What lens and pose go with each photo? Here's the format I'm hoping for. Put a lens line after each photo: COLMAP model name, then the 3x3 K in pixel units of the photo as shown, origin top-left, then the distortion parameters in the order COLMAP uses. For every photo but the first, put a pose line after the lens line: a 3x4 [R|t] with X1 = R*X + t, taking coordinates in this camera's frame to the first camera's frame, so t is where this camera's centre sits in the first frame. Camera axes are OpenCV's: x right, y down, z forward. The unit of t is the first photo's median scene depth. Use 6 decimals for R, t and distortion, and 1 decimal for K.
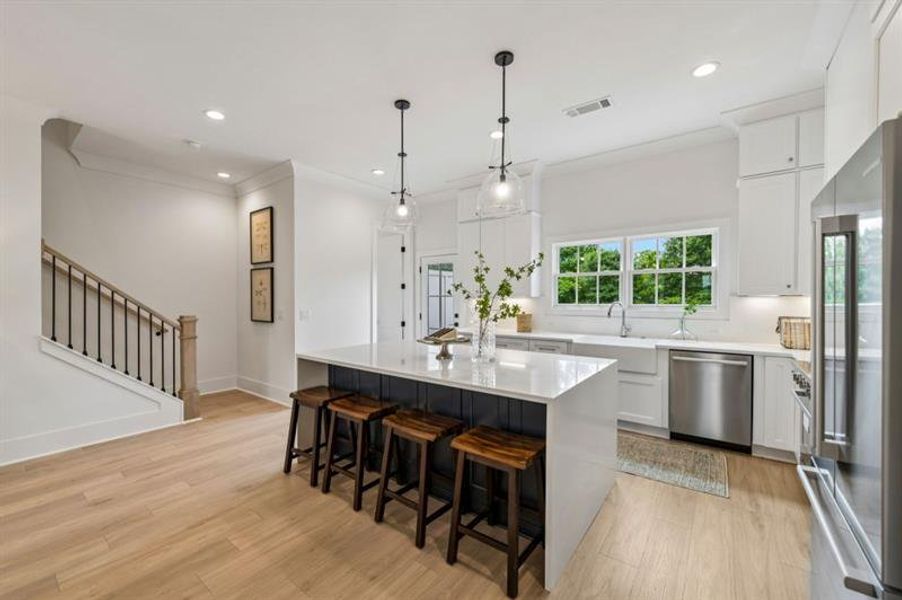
lens RADIAL K [[362.5, 0, 448.4], [0, 362.5, 296.9], [0, 0, 1]] dist [-0.000510, -0.000142]
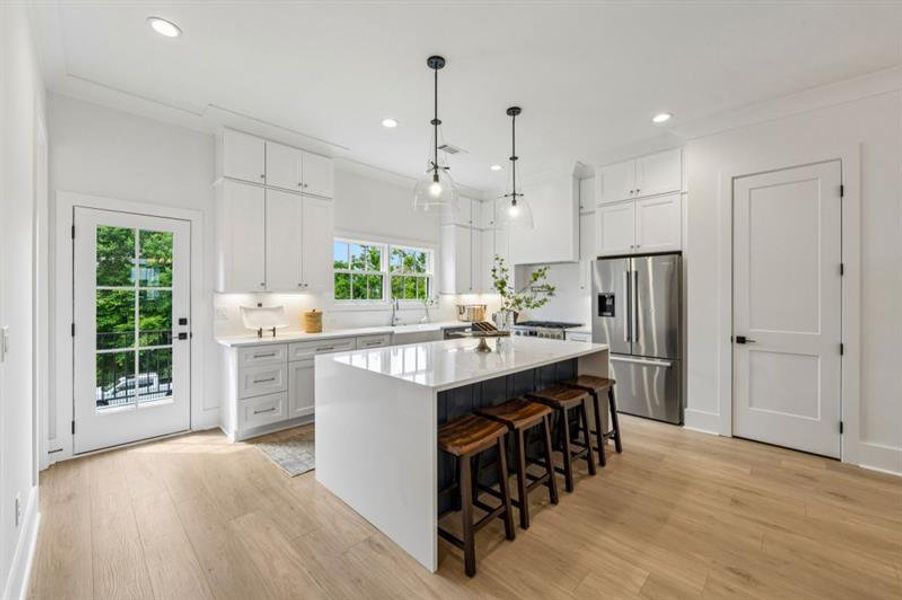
lens RADIAL K [[362.5, 0, 448.4], [0, 362.5, 296.9], [0, 0, 1]] dist [-0.000510, -0.000142]
pose [[0.131505, -0.001357, 0.991315, -0.948318], [-0.006159, 0.999979, 0.002186, 0.010270], [-0.991296, -0.006393, 0.131494, 0.856610]]
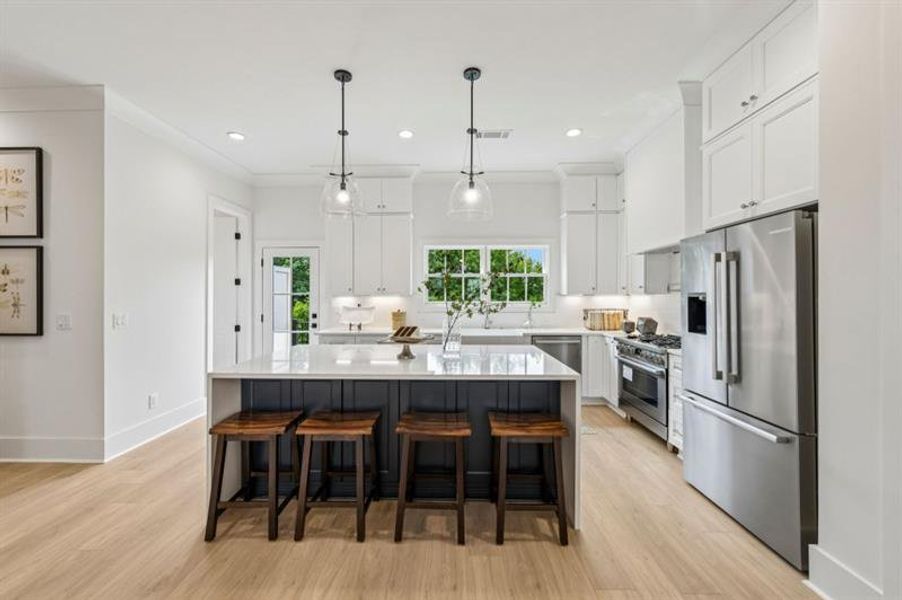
lens RADIAL K [[363.6, 0, 446.9], [0, 363.6, 297.4], [0, 0, 1]] dist [-0.000371, -0.000185]
pose [[0.808272, 0.000429, 0.588809, -0.441433], [-0.002480, 0.999993, 0.002675, 0.004250], [-0.588804, -0.003622, 0.808268, 0.134566]]
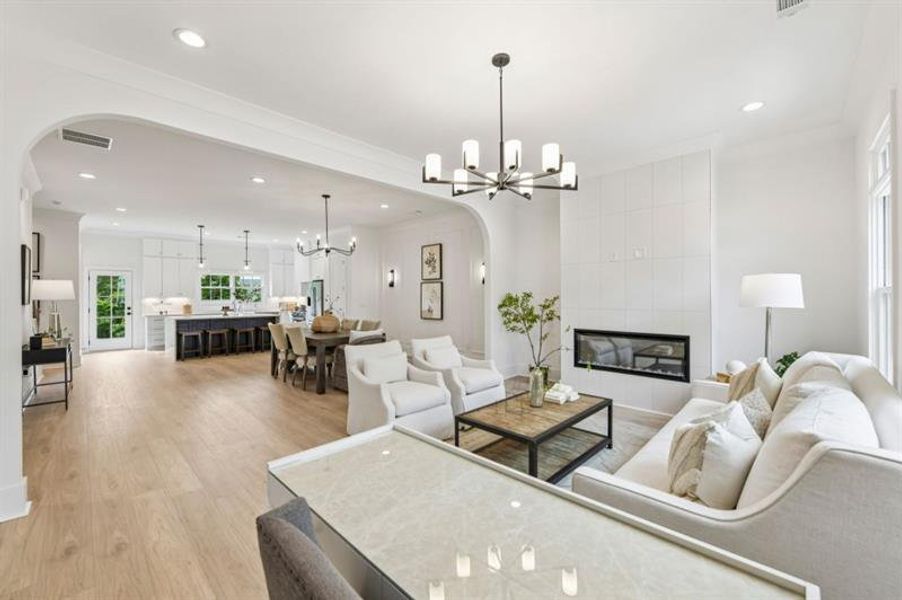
lens RADIAL K [[359.2, 0, 448.8], [0, 359.2, 296.4], [0, 0, 1]] dist [-0.000365, -0.000230]
pose [[0.123352, 0.003398, 0.992357, -2.582182], [0.003302, 0.999987, -0.003834, 0.014773], [-0.992357, 0.003750, 0.123340, -1.189439]]
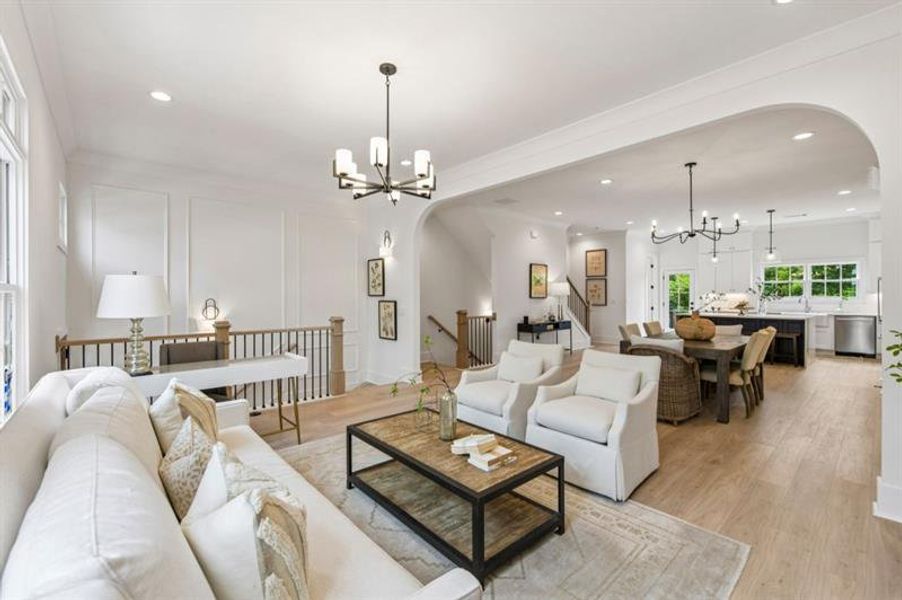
lens RADIAL K [[388.8, 0, 448.1], [0, 388.8, 293.4], [0, 0, 1]] dist [0.000857, -0.000216]
pose [[0.981522, 0.000197, -0.191349, -1.455552], [-0.000495, 0.999999, -0.001508, 0.008891], [0.191349, 0.001575, 0.981521, -2.076890]]
